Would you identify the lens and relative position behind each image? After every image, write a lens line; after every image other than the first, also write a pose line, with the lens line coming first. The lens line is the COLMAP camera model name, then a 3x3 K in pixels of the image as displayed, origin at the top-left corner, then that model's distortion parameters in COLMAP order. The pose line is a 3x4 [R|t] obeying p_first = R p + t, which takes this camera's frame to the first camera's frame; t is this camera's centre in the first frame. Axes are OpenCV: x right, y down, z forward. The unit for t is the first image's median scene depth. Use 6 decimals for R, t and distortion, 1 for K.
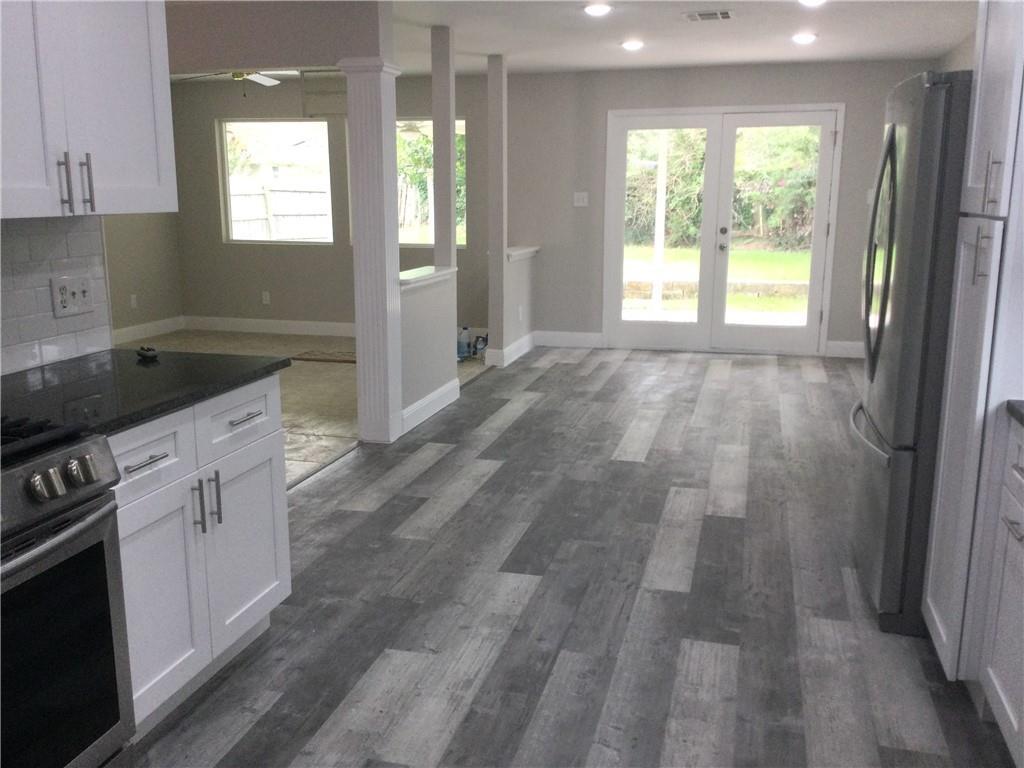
lens RADIAL K [[924.4, 0, 512.0], [0, 924.4, 384.0], [0, 0, 1]] dist [0.014940, 0.002312]
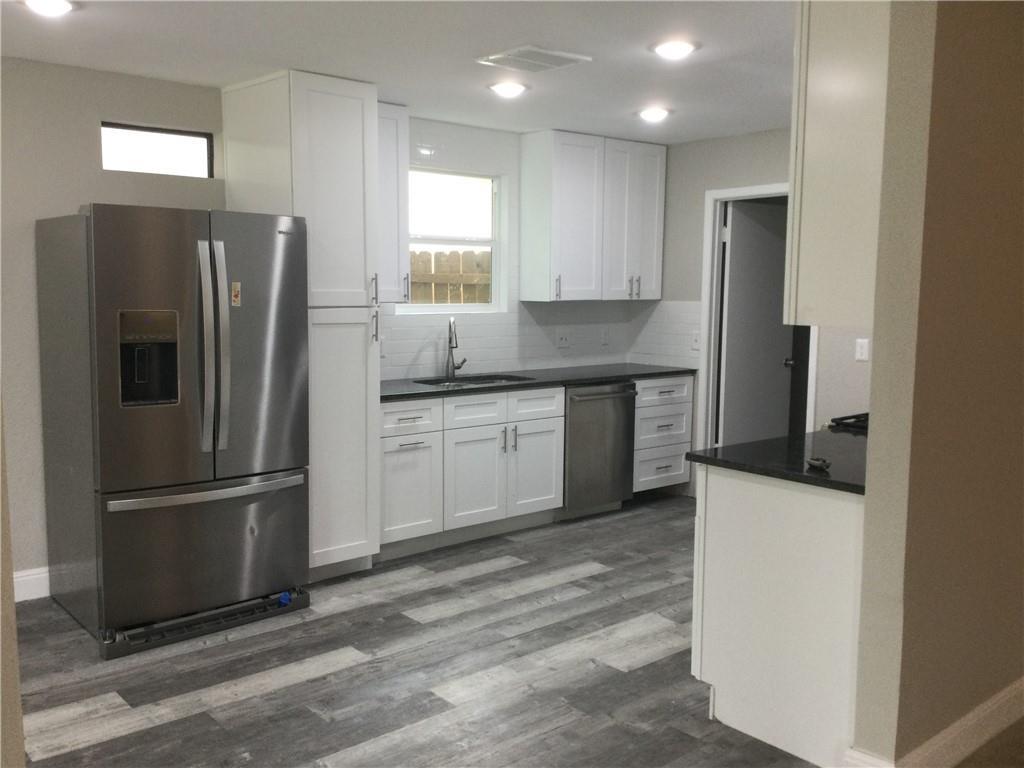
lens RADIAL K [[924.4, 0, 512.0], [0, 924.4, 384.0], [0, 0, 1]] dist [0.014940, 0.002312]
pose [[-0.824840, -0.073544, 0.560563, -0.656500], [0.102913, 0.955407, 0.276777, -0.420382], [-0.555921, 0.285986, -0.780489, 1.895546]]
